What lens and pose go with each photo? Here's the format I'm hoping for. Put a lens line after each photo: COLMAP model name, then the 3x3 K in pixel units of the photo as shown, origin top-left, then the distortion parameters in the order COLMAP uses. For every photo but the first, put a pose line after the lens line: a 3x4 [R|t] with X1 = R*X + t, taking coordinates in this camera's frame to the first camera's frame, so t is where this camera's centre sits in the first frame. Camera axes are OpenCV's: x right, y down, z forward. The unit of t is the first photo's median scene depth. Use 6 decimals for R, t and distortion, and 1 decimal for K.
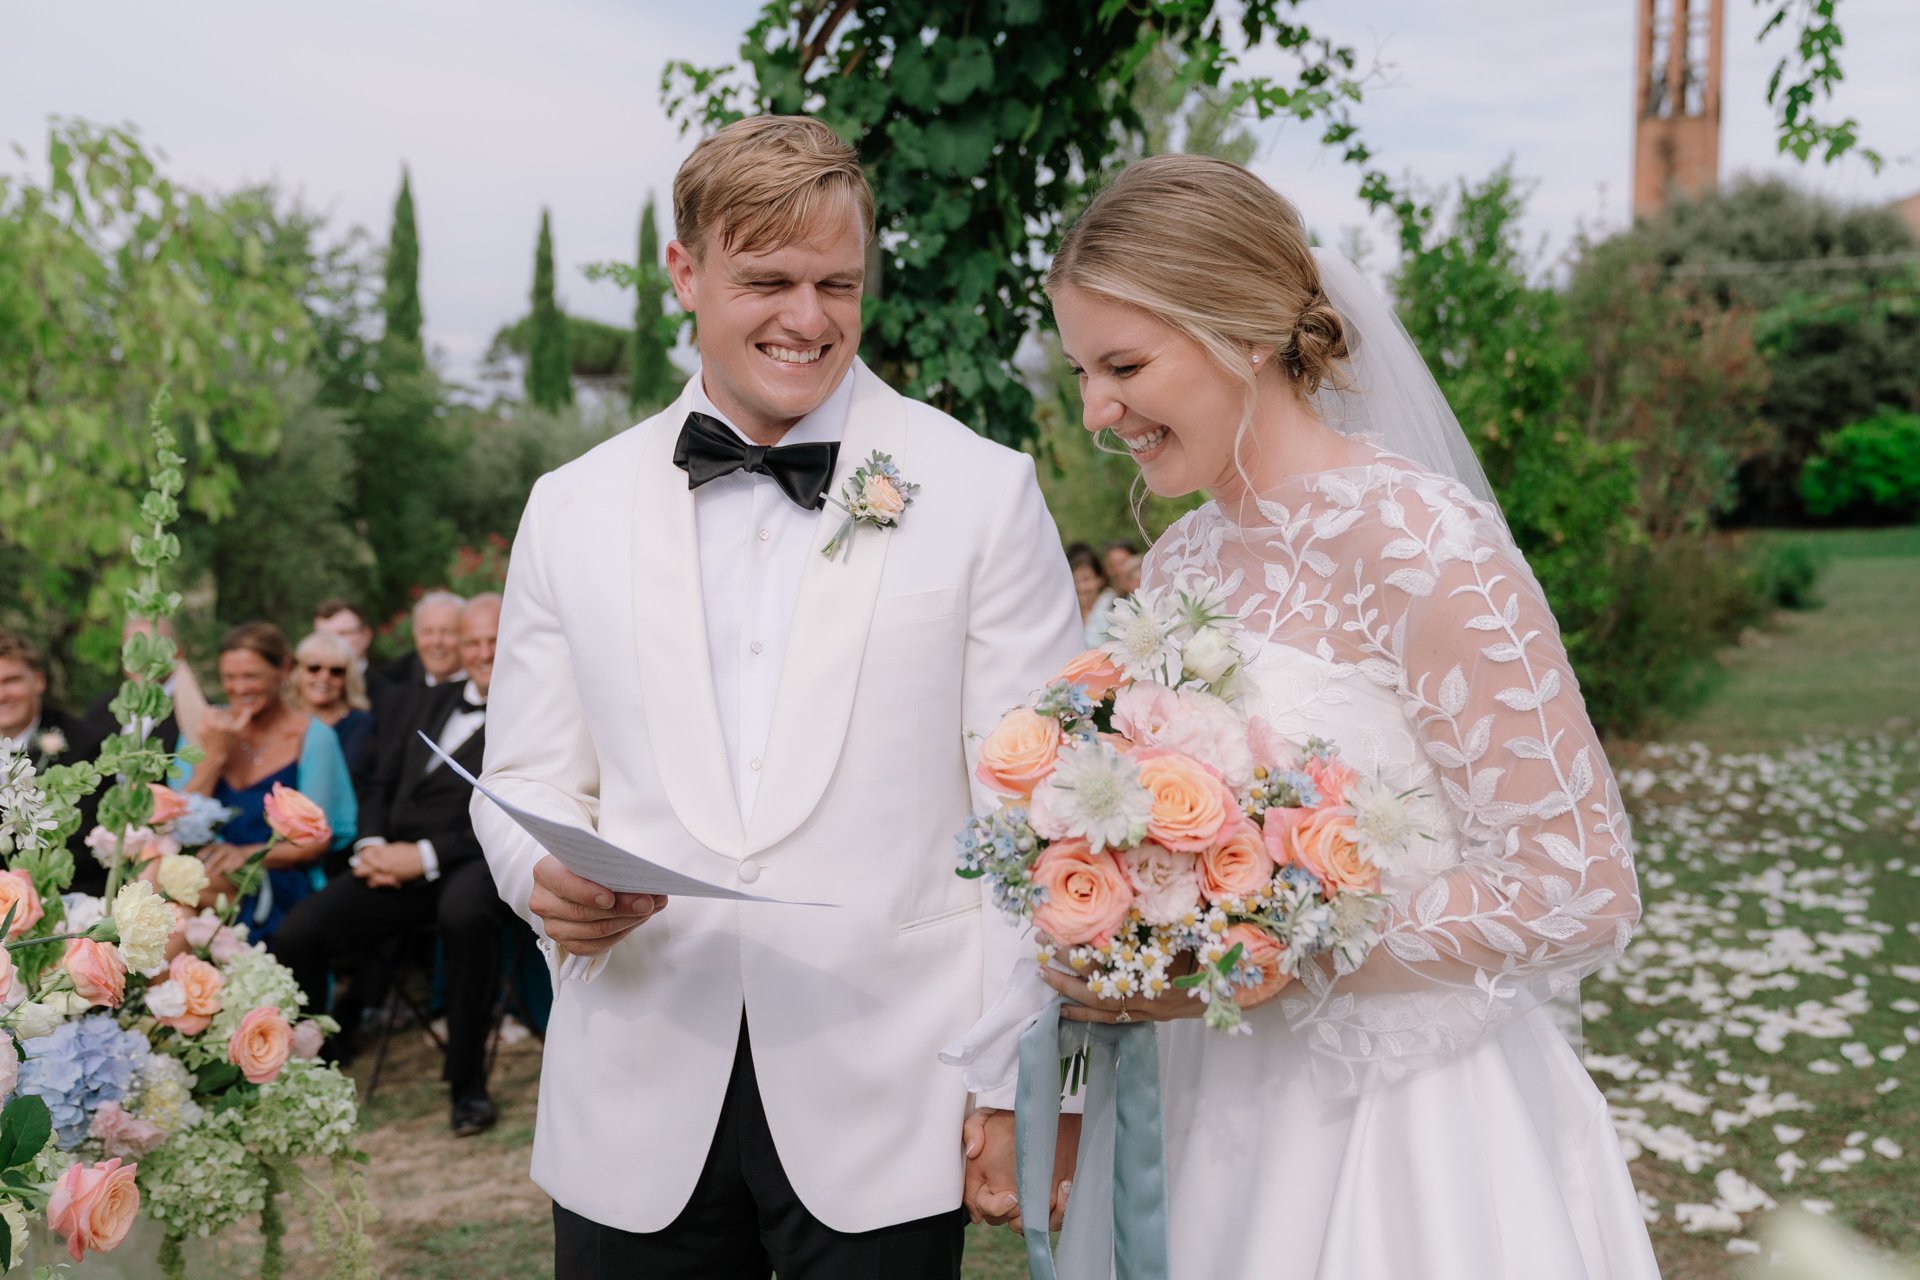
lens RADIAL K [[1938.3, 0, 957.5], [0, 1938.3, 668.2], [0, 0, 1]] dist [-0.080449, 0.168577]
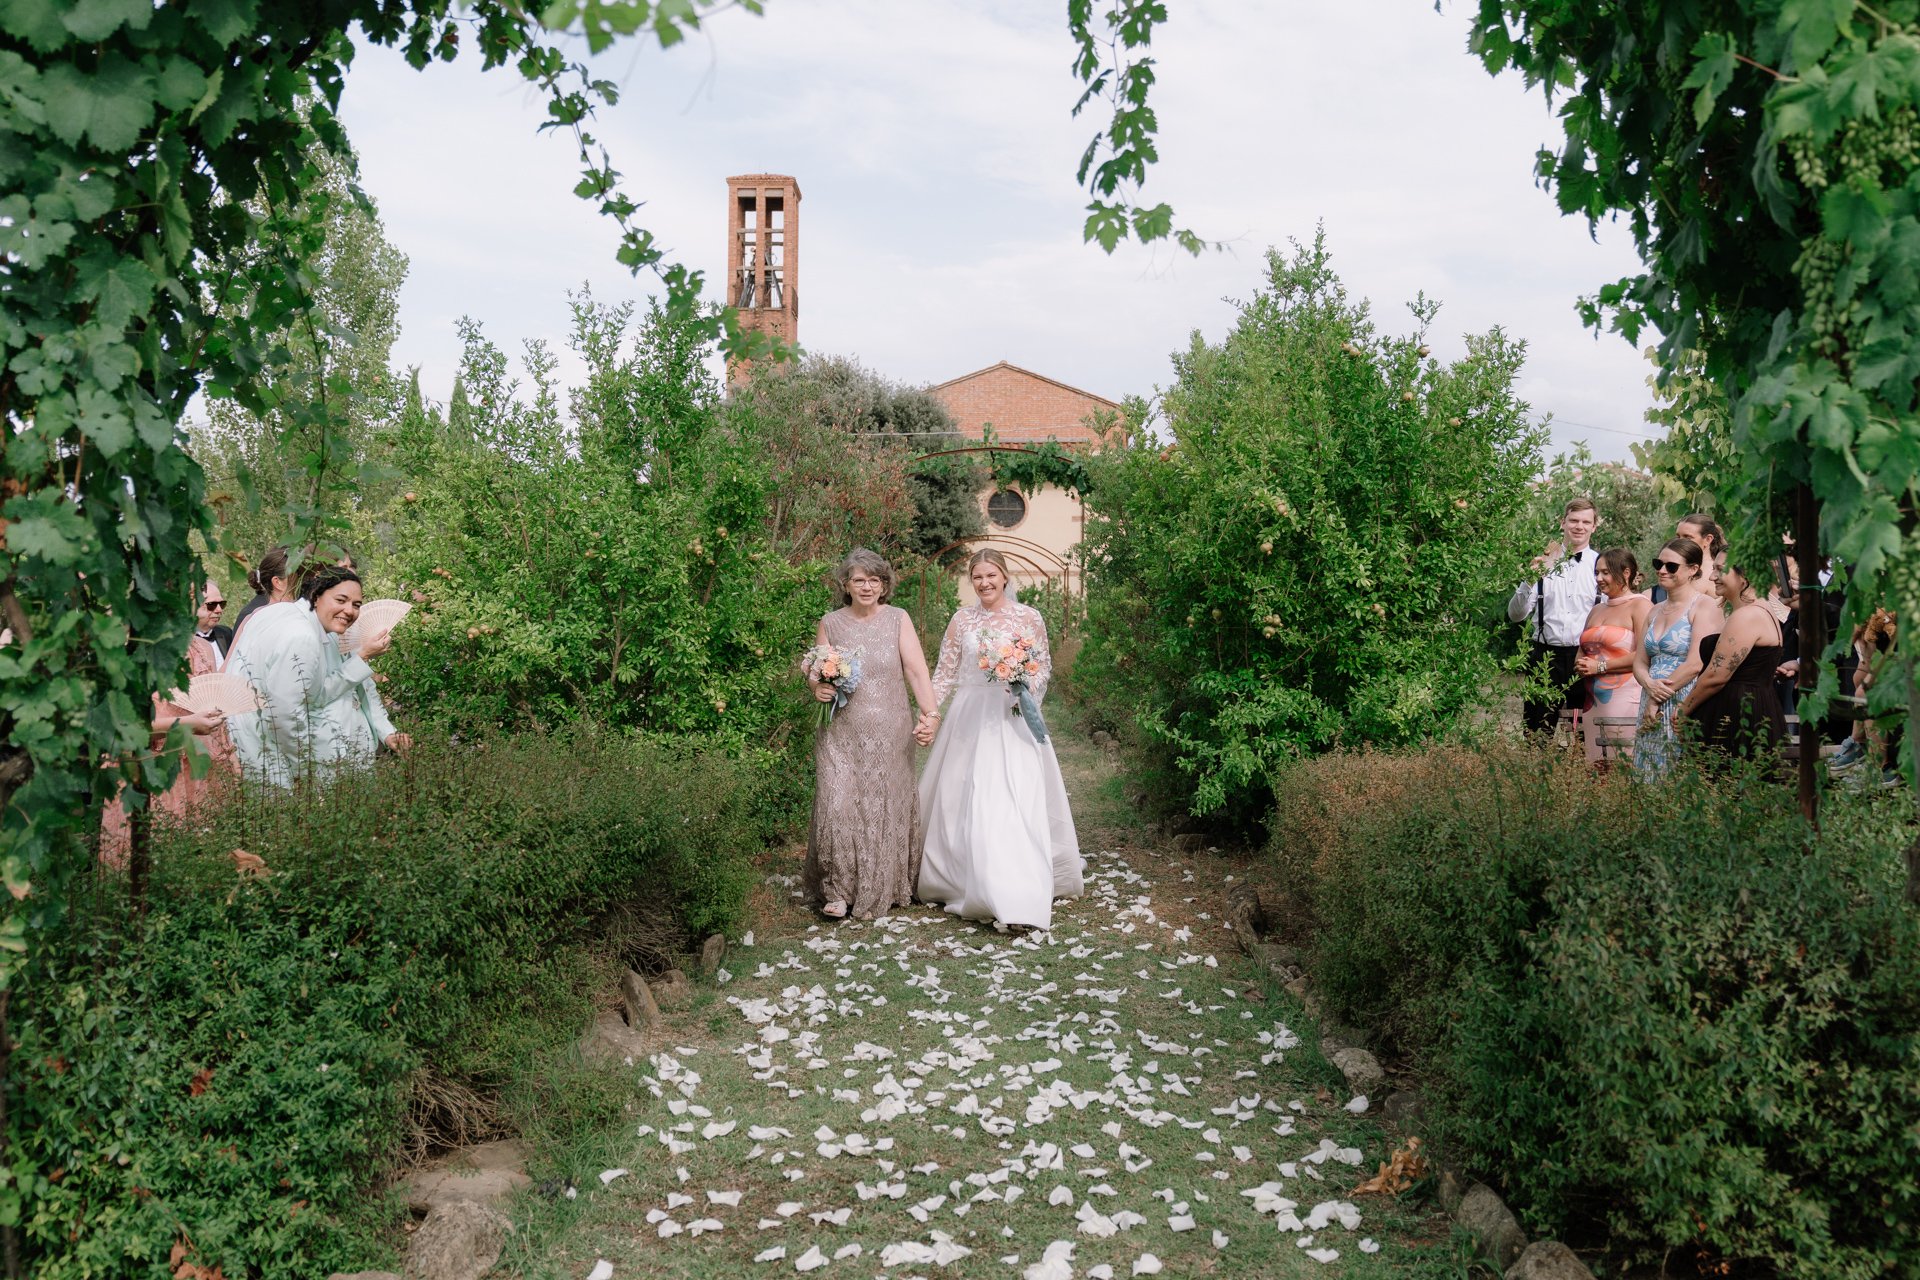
lens RADIAL K [[1655.3, 0, 955.1], [0, 1655.3, 648.6], [0, 0, 1]] dist [-0.007046, -0.009927]
pose [[0.888882, 0.000987, 0.458135, 0.003471], [0.031243, 0.997539, -0.062767, -0.020681], [-0.457069, 0.070106, 0.886664, 0.311251]]
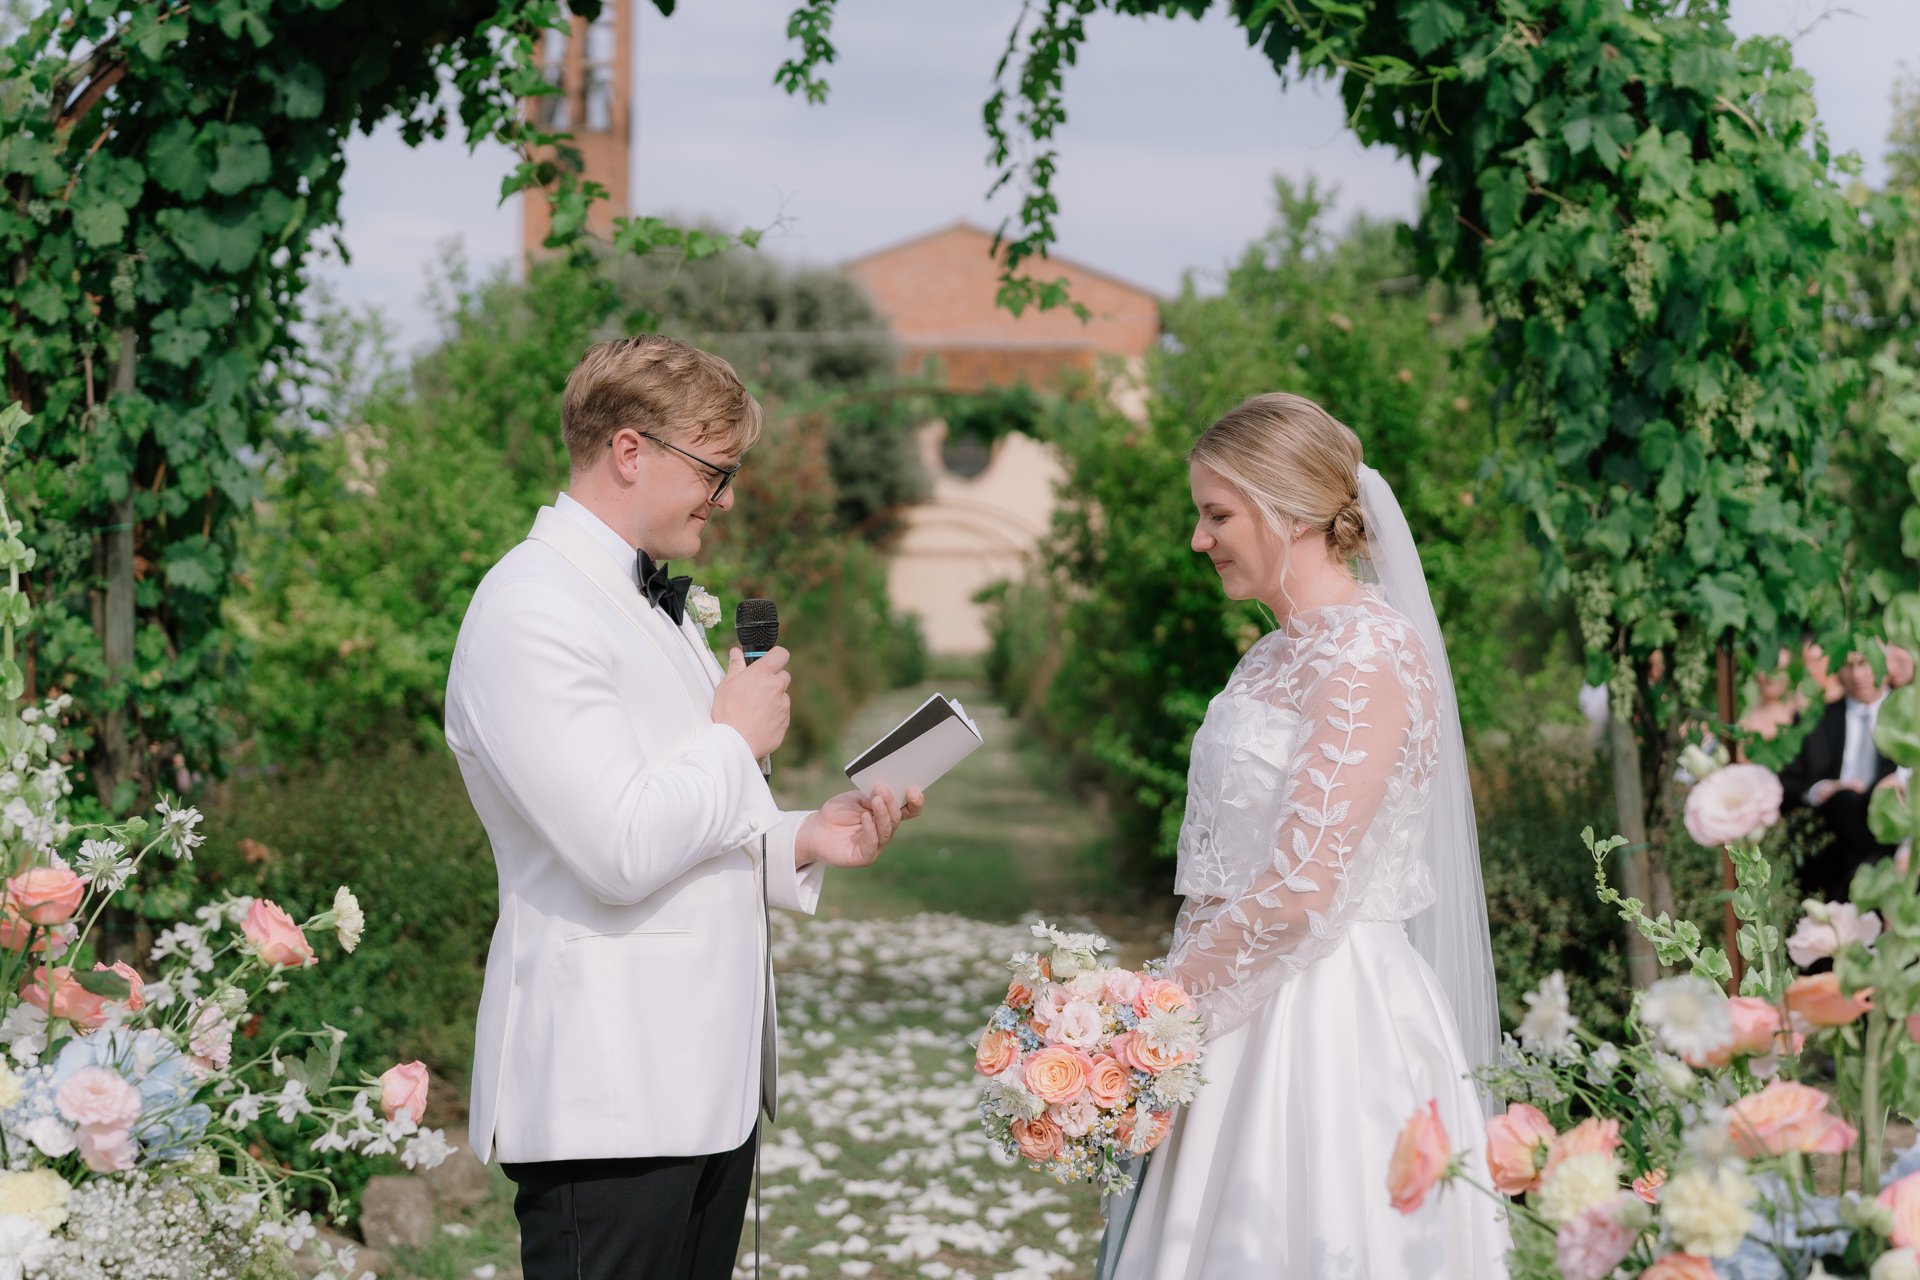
lens RADIAL K [[2775.2, 0, 956.9], [0, 2775.2, 628.2], [0, 0, 1]] dist [-0.011844, 0.001816]
pose [[0.876944, 0.009291, 0.480503, -0.312922], [0.032652, 0.996351, -0.078858, 0.030888], [-0.479482, 0.084843, 0.873441, -0.301308]]
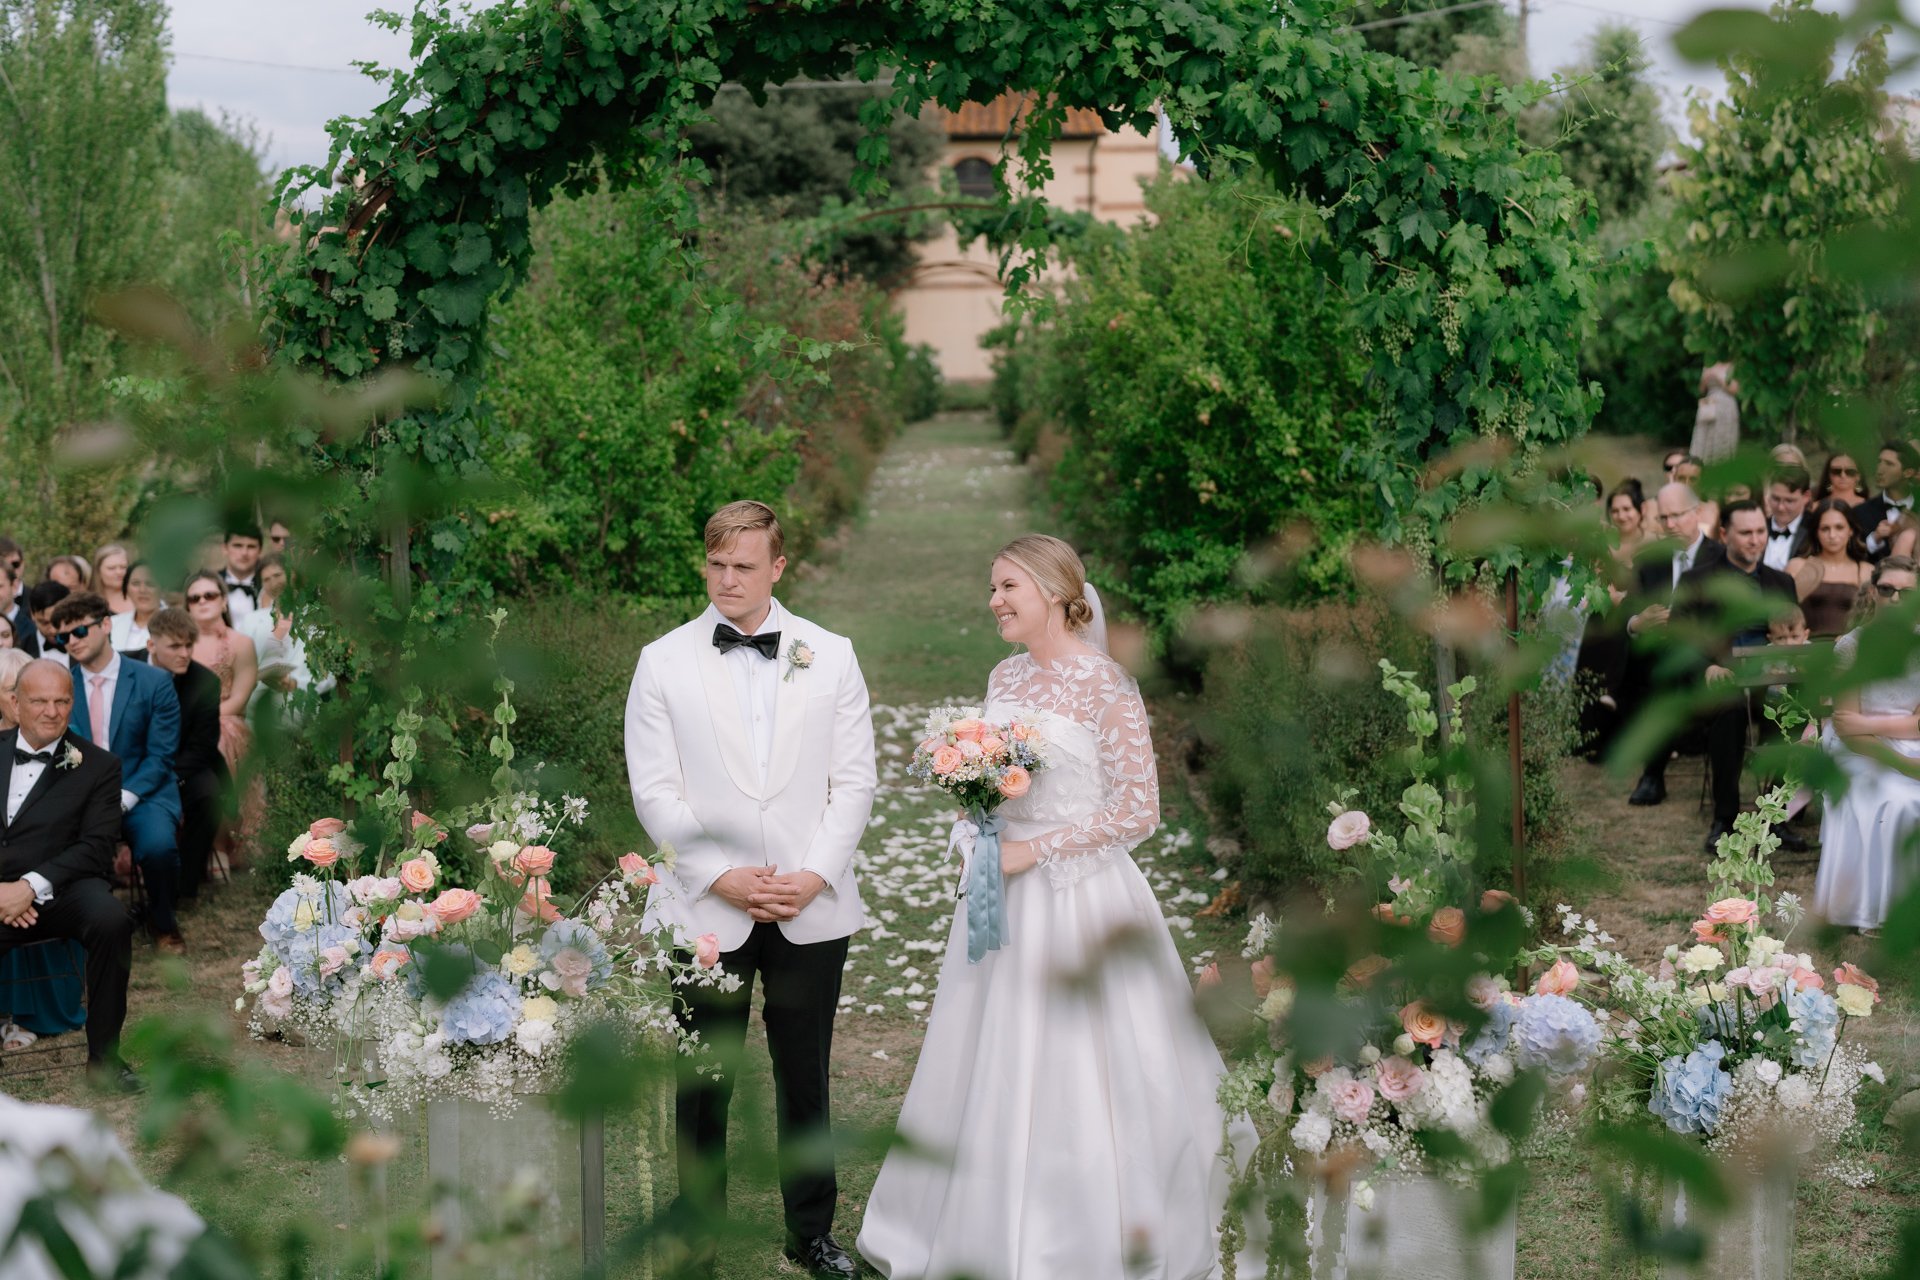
lens RADIAL K [[2775.2, 0, 956.9], [0, 2775.2, 628.2], [0, 0, 1]] dist [-0.011844, 0.001816]
pose [[0.878408, -0.056168, 0.474600, -0.583438], [0.047202, 0.998411, 0.030796, -0.086646], [-0.475575, -0.004650, 0.879663, -0.788775]]
